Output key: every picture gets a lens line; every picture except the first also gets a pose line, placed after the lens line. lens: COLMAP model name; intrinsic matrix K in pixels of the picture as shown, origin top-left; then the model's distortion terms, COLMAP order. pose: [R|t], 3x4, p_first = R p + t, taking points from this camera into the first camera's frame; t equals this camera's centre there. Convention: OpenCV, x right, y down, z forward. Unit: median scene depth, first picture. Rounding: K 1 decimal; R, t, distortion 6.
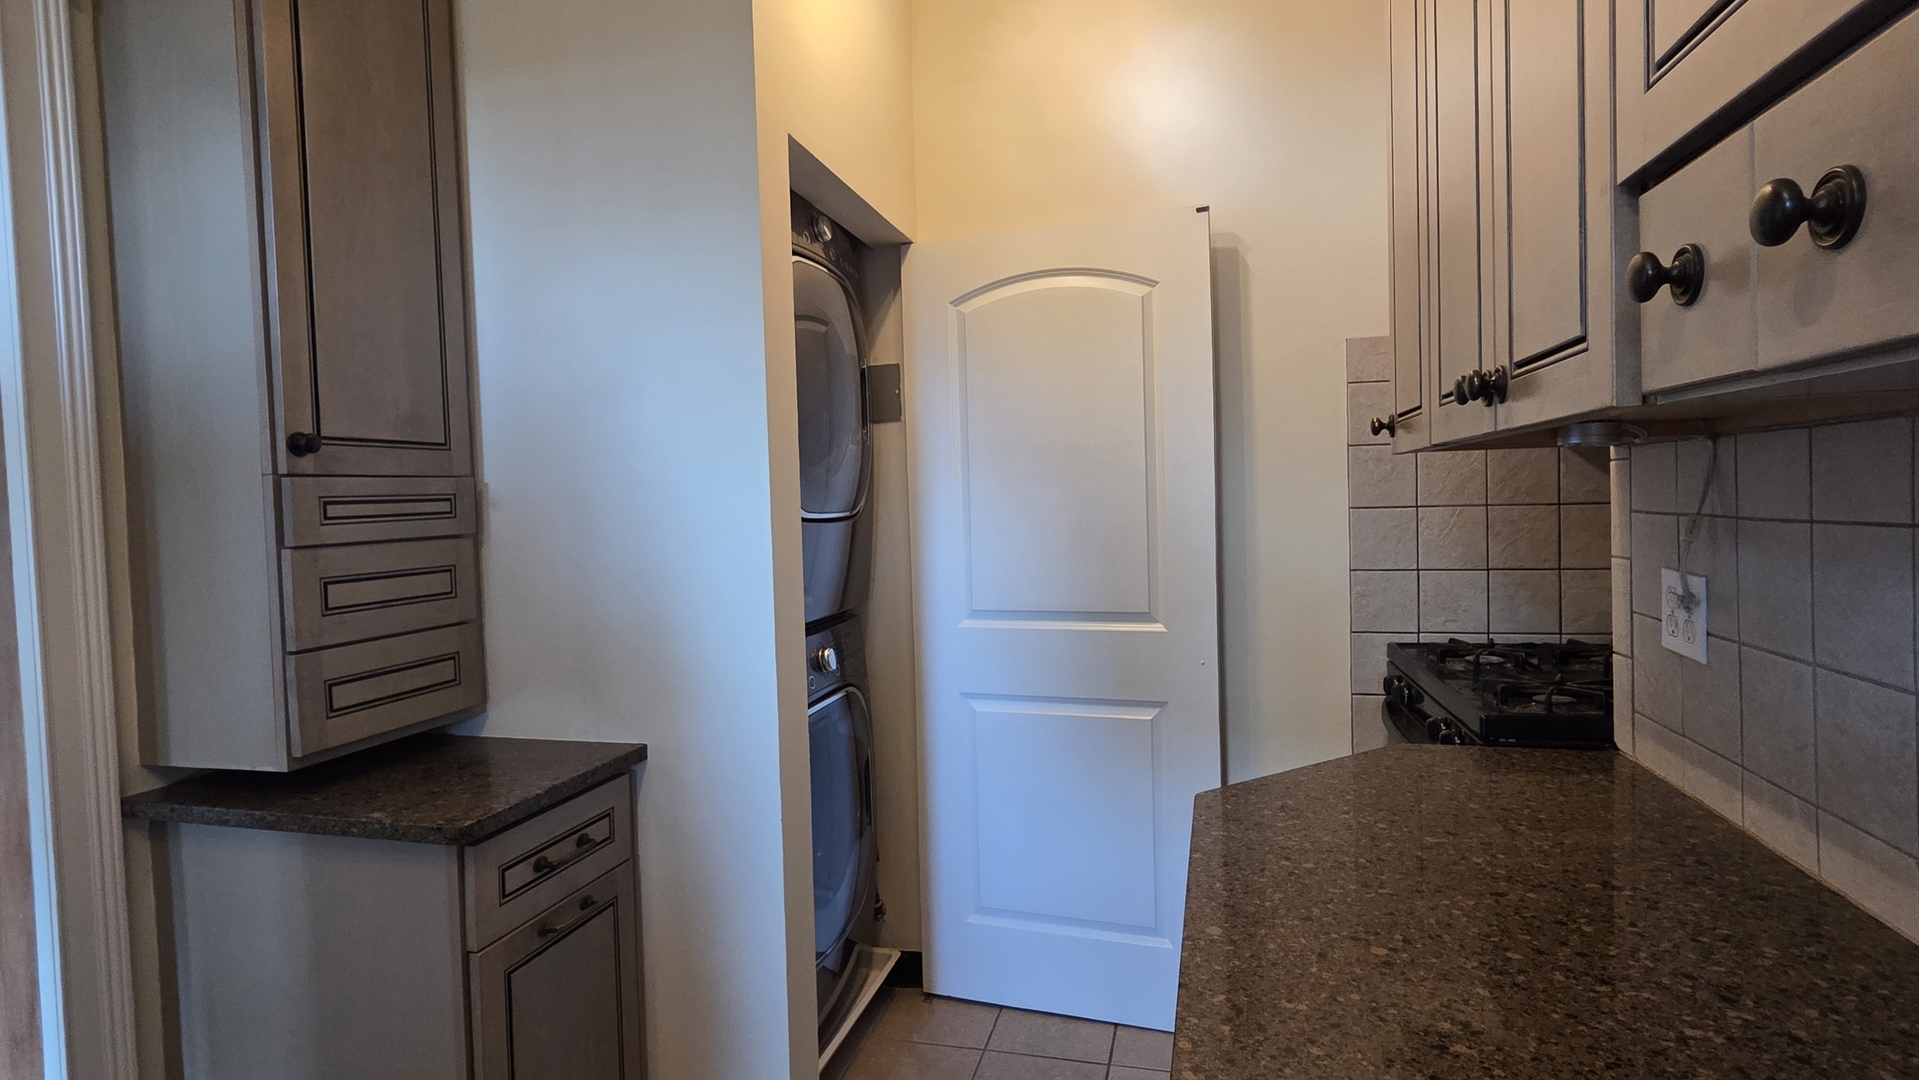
lens RADIAL K [[954.8, 0, 960.1], [0, 954.8, 530.7], [0, 0, 1]] dist [0.003985, 0.000216]
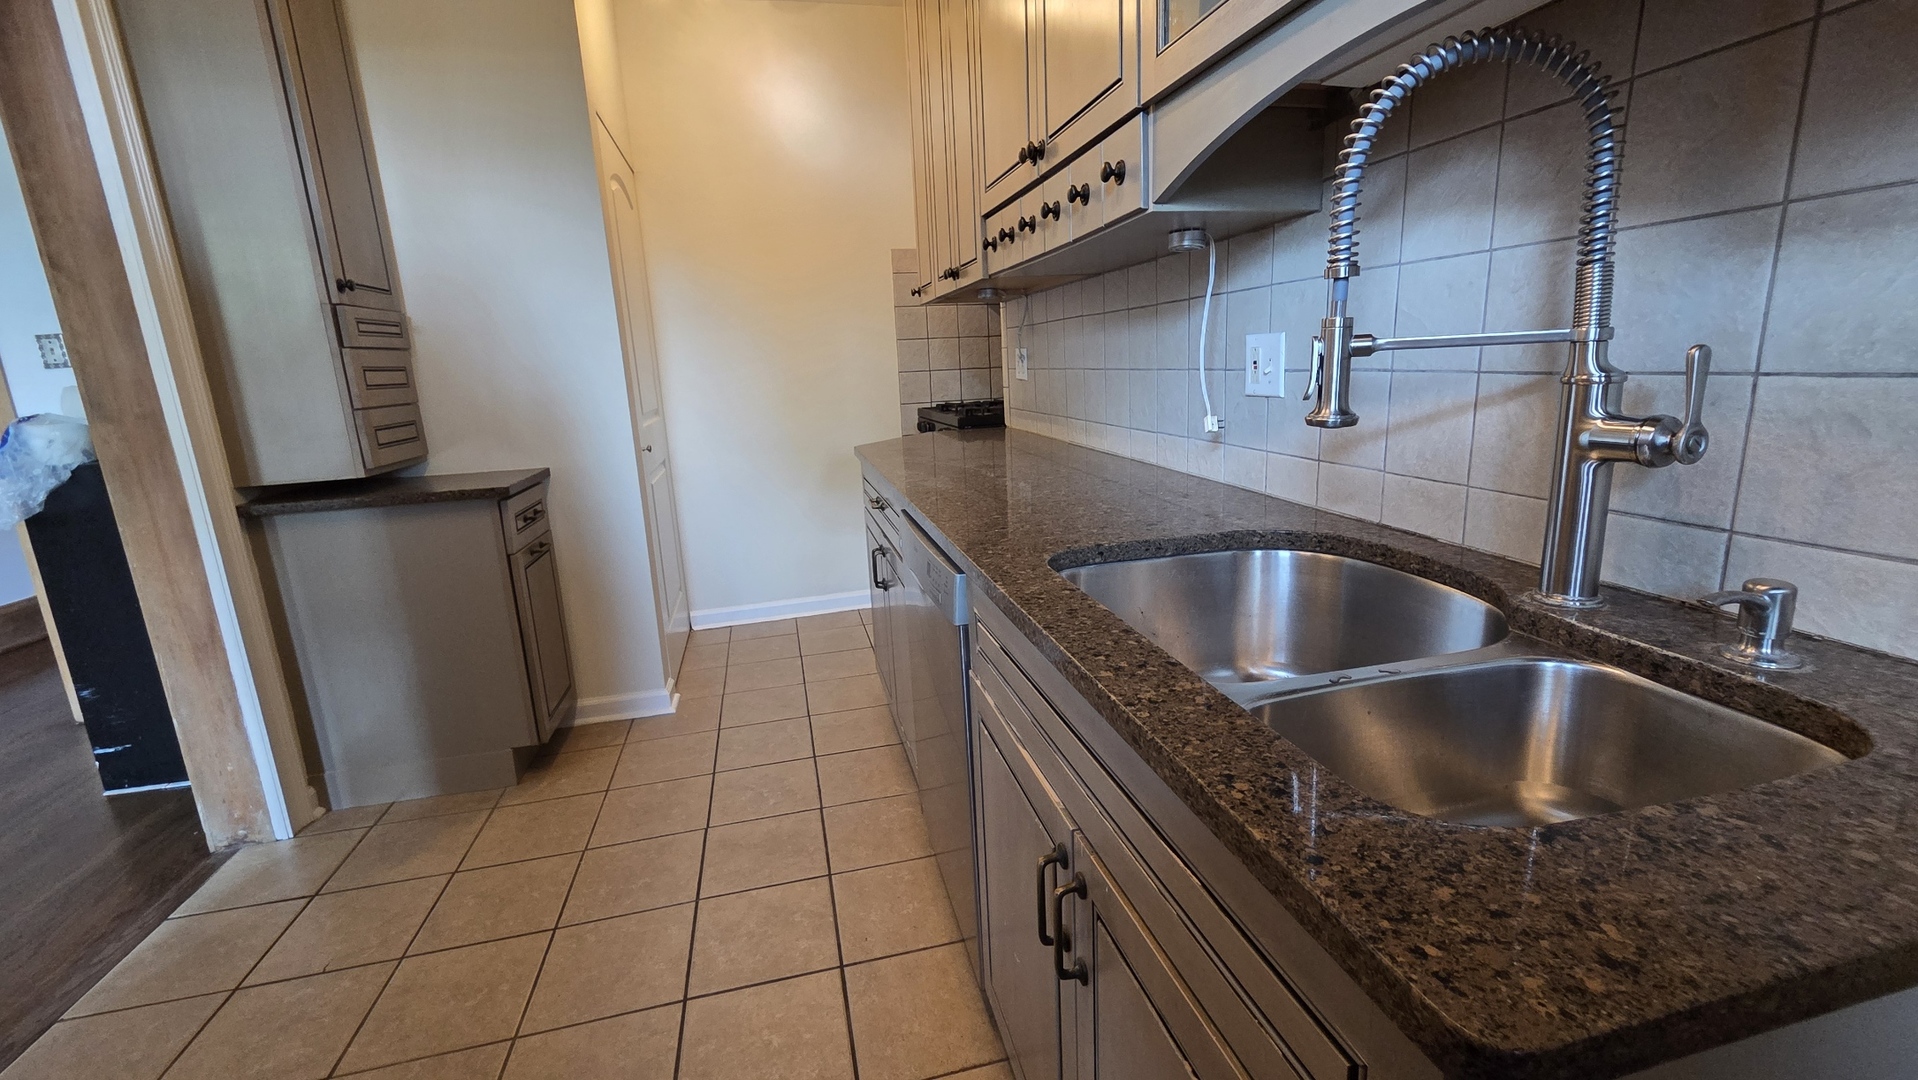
lens RADIAL K [[800.5, 0, 953.3], [0, 800.5, 527.6], [0, 0, 1]] dist [0.014804, -0.000108]
pose [[0.882139, -0.111916, 0.457499, -0.367543], [0.039934, 0.985633, 0.164110, 0.119257], [-0.469293, -0.126498, 0.873935, -0.693164]]
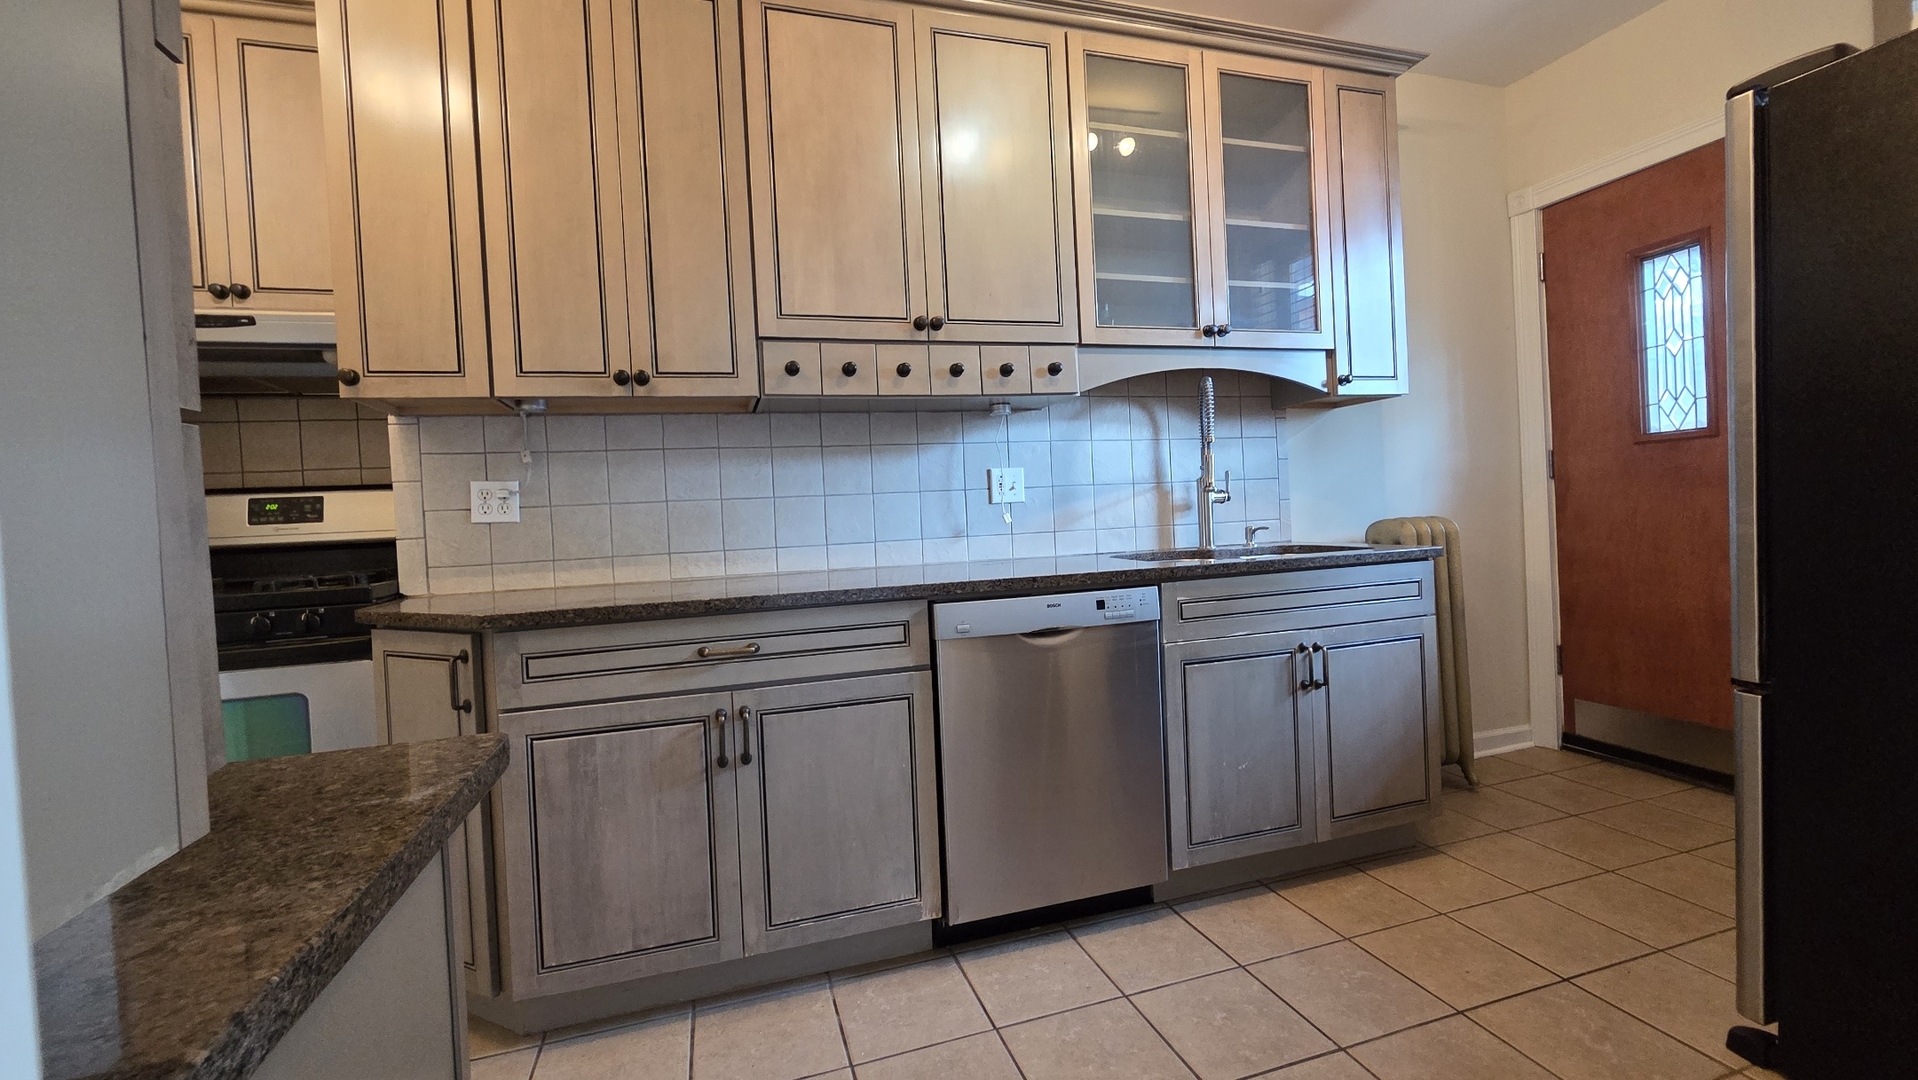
lens RADIAL K [[800.5, 0, 953.3], [0, 800.5, 527.6], [0, 0, 1]] dist [0.014804, -0.000108]
pose [[-0.526516, 0.041705, 0.849142, -0.872224], [0.091812, 0.995744, 0.008023, 0.158328], [-0.845193, 0.082185, -0.528104, 0.765329]]
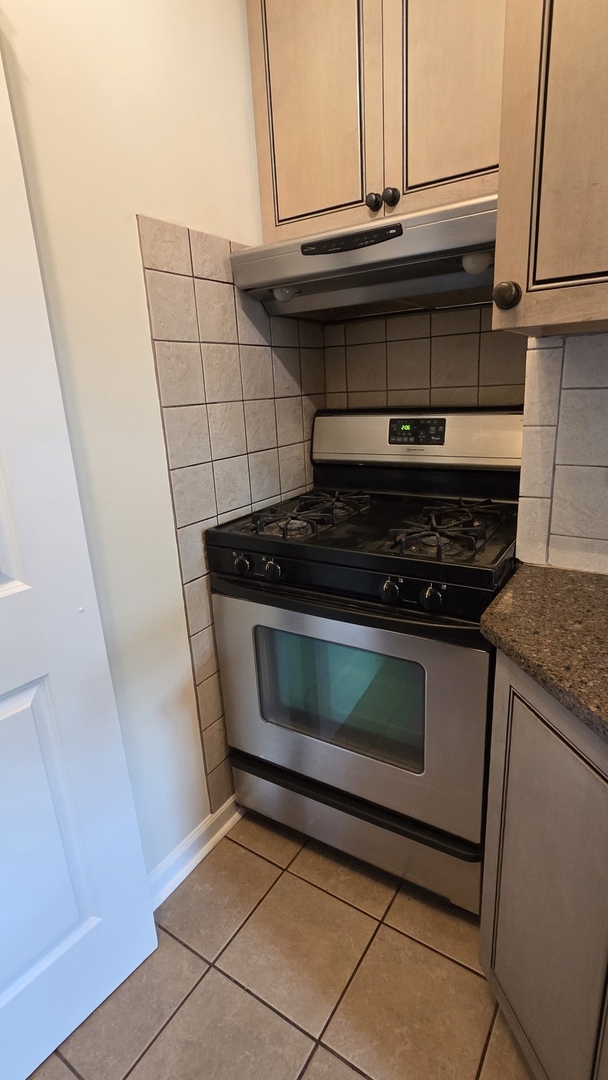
lens RADIAL K [[532.5, 0, 310.1], [0, 532.5, 539.3], [0, 0, 1]] dist [-0.001786, 0.000278]
pose [[0.305639, -0.256098, 0.917060, -0.108319], [0.073183, 0.966618, 0.245547, -0.020103], [-0.949331, -0.007936, 0.314178, 0.872074]]
